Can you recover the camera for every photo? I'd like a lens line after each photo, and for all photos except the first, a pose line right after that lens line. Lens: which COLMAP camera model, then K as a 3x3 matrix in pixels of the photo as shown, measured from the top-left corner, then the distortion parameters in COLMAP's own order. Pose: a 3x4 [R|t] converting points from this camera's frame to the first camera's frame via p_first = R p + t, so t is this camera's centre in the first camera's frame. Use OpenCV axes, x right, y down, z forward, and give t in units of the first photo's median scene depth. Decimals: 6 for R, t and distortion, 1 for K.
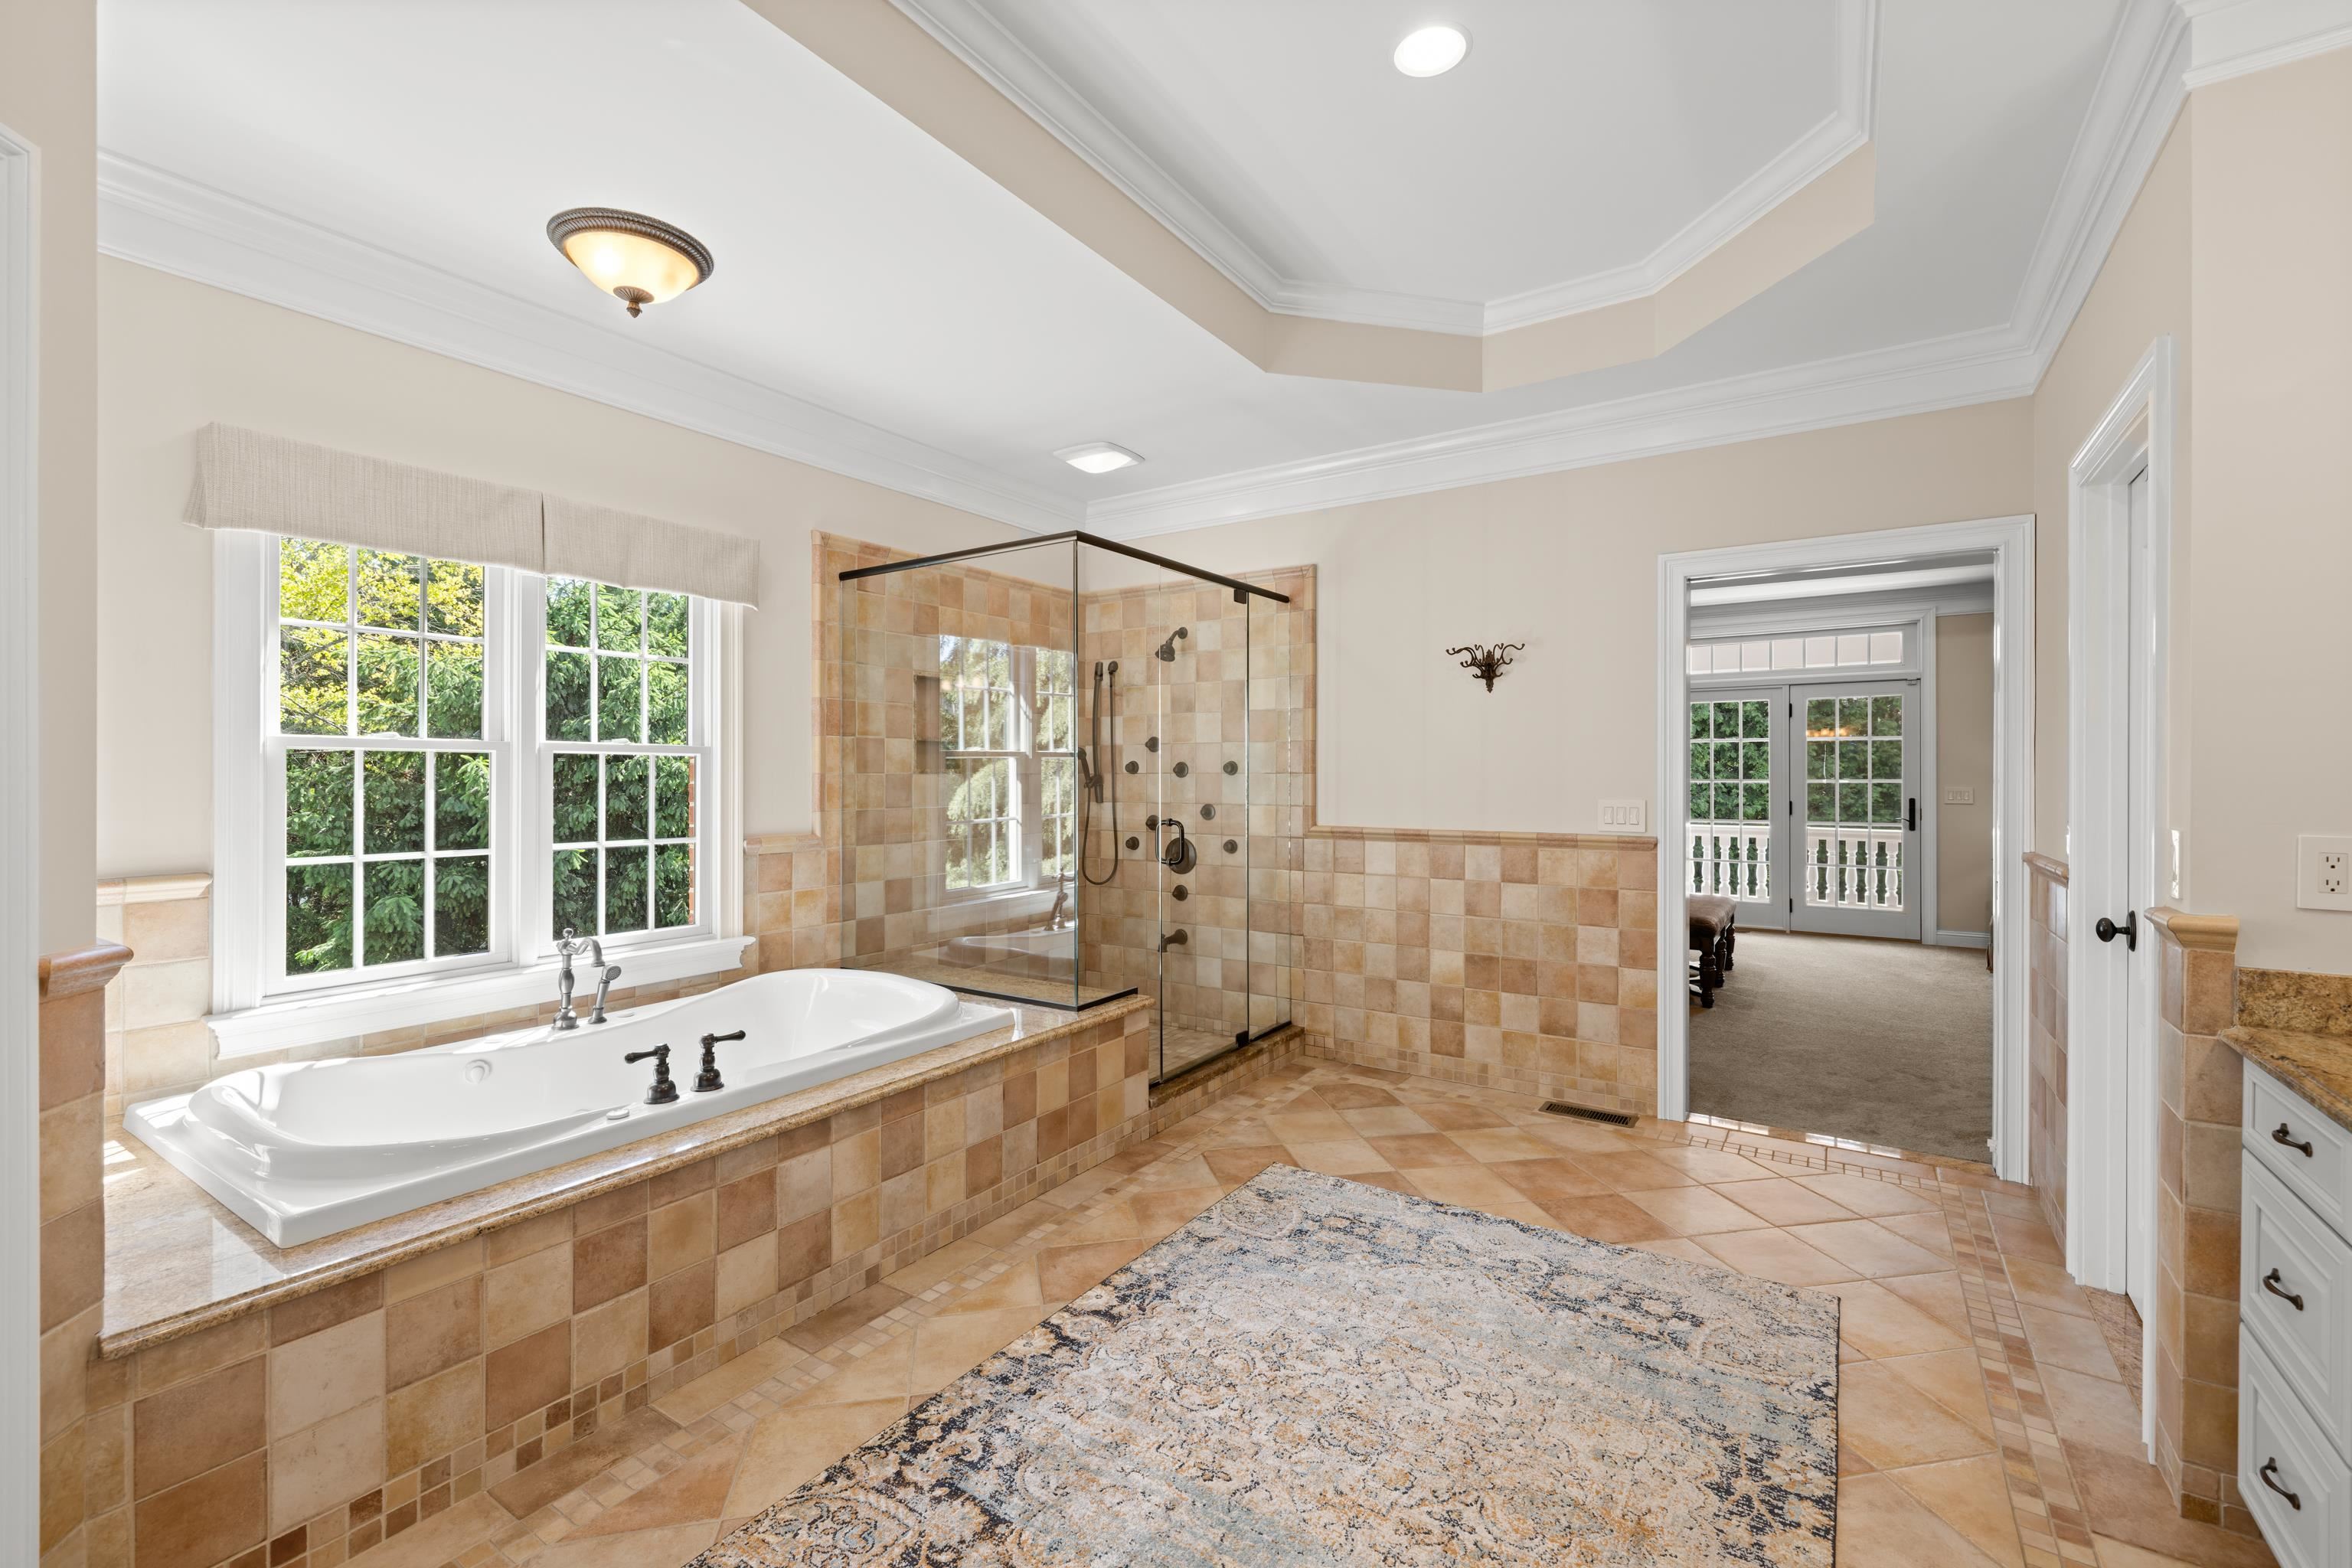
lens RADIAL K [[1001.0, 0, 1175.9], [0, 1001.0, 773.4], [0, 0, 1]] dist [-0.002405, 0.000077]
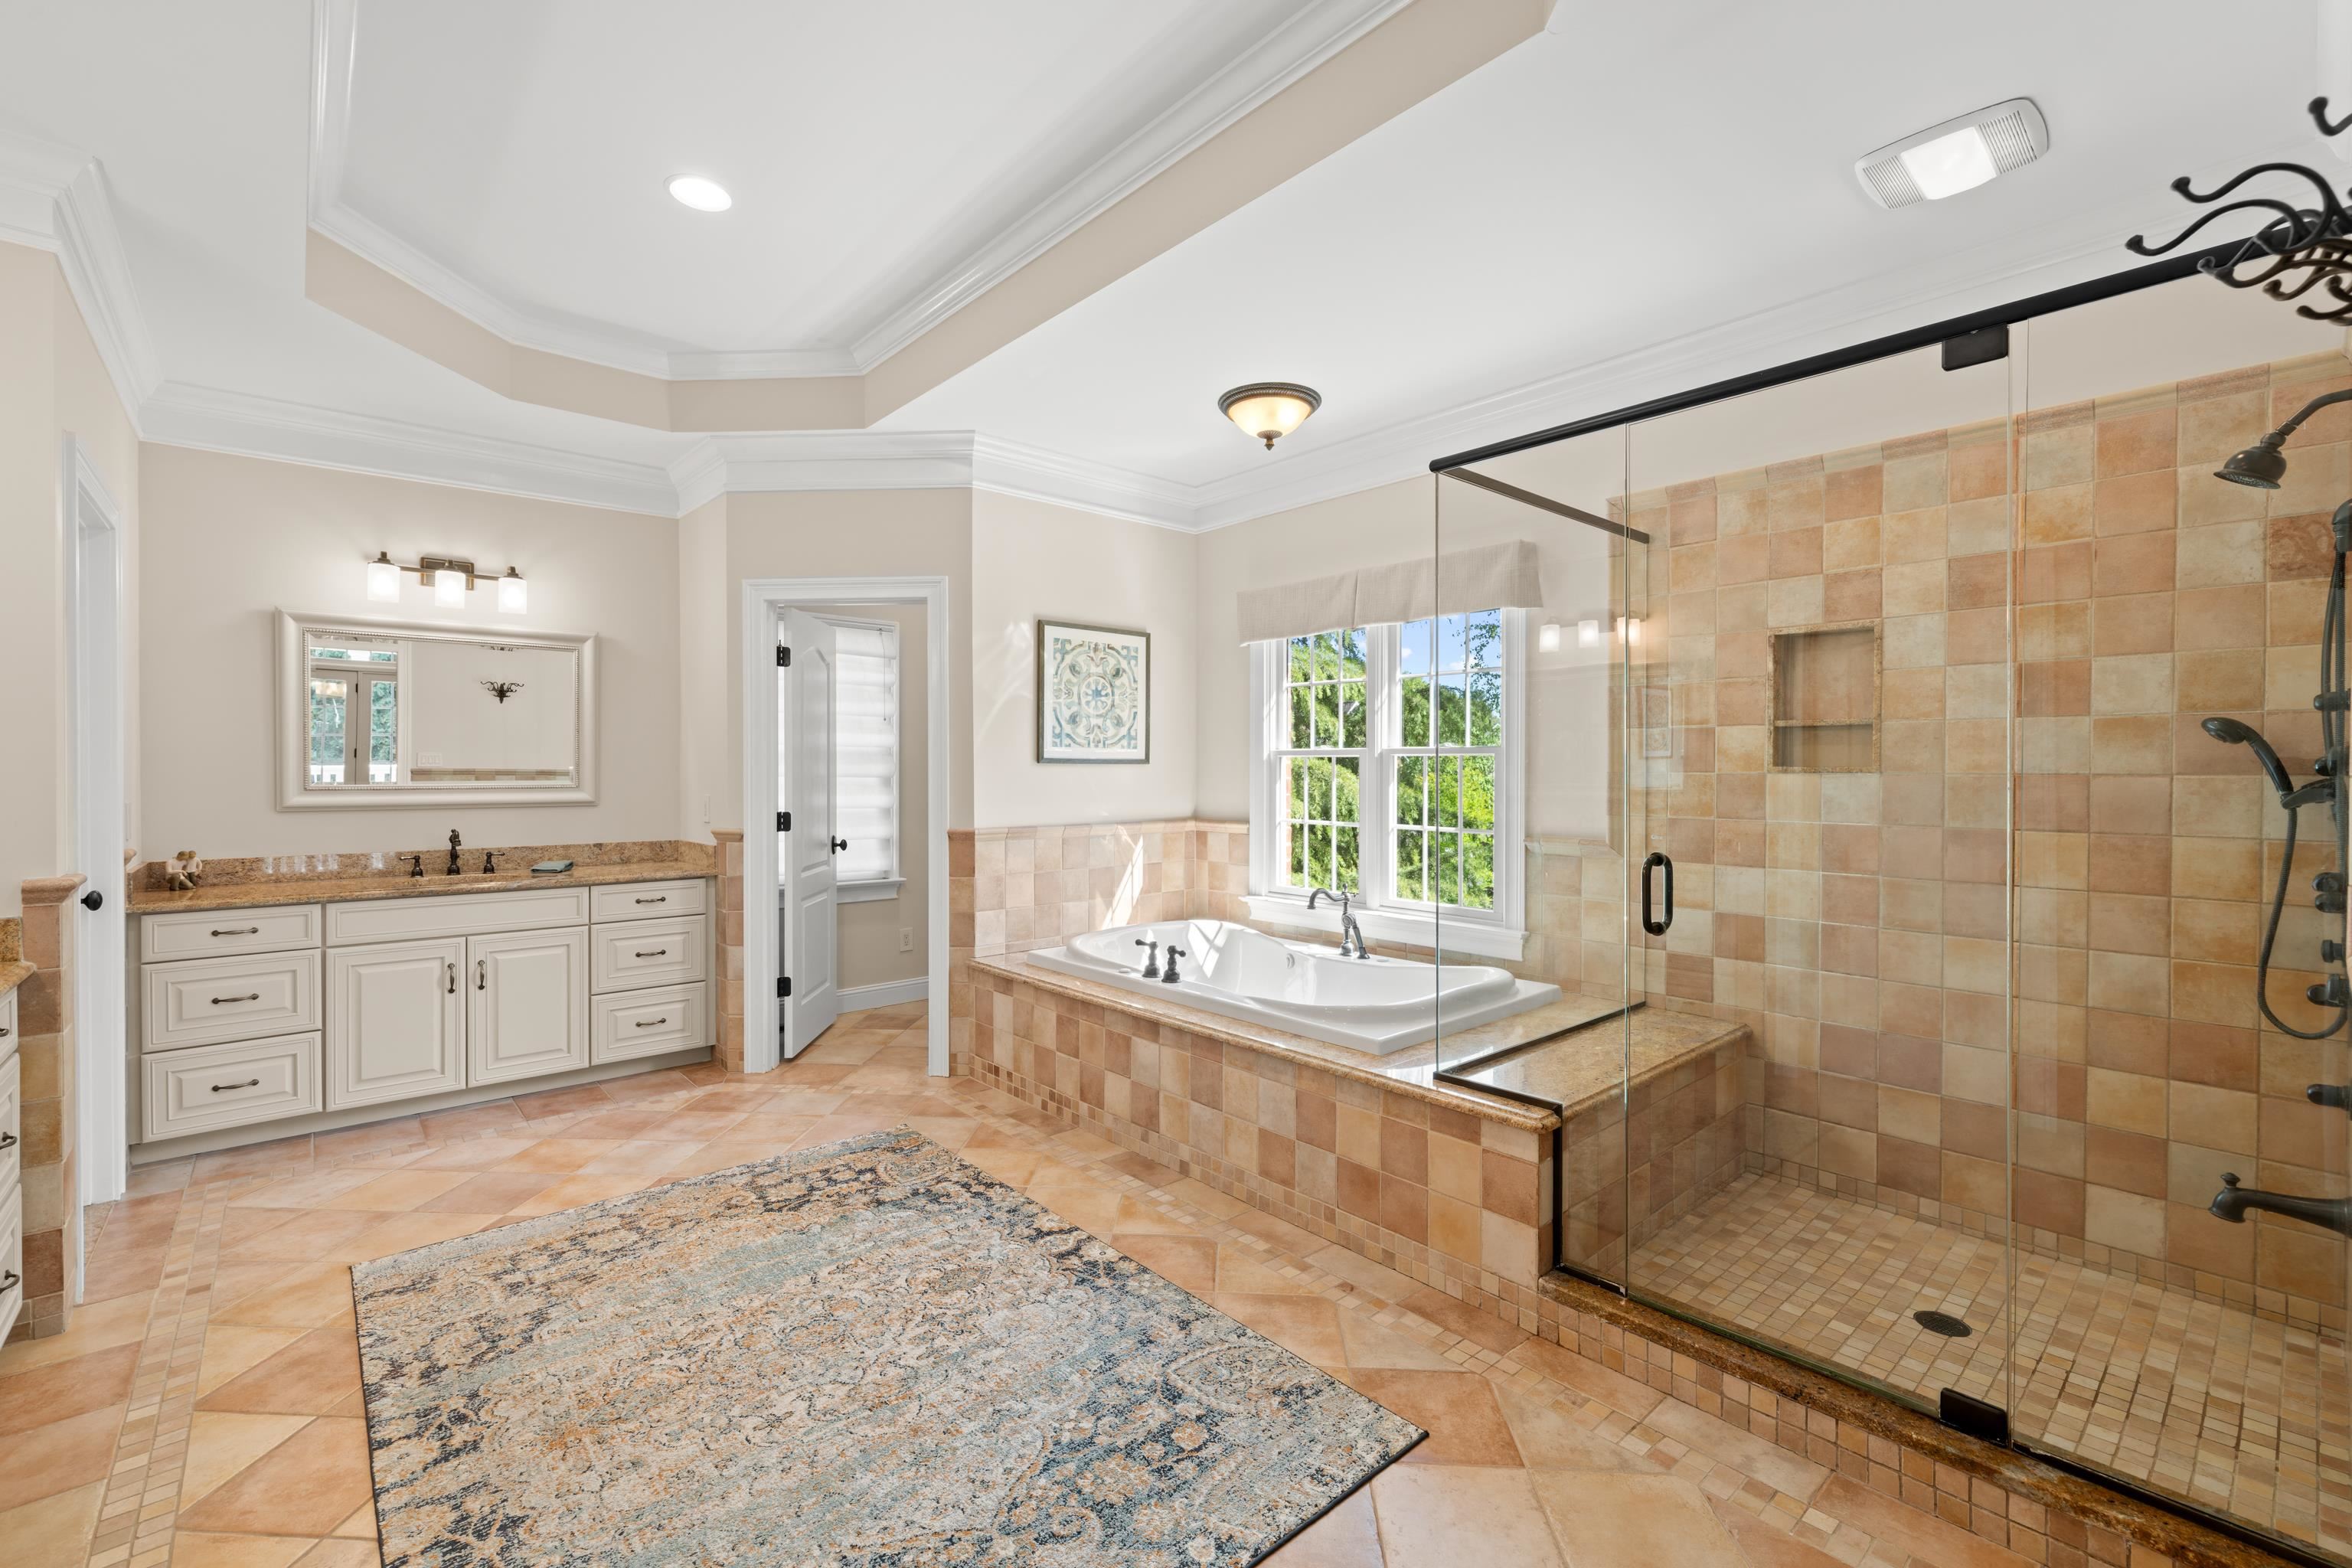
lens RADIAL K [[1001.0, 0, 1177.8], [0, 1001.0, 781.5], [0, 0, 1]] dist [-0.002405, 0.000077]
pose [[-0.256946, 0.011916, -0.966352, 0.921698], [-0.003055, 0.999909, 0.013142, -0.003646], [0.966421, 0.006329, -0.256886, 1.320774]]
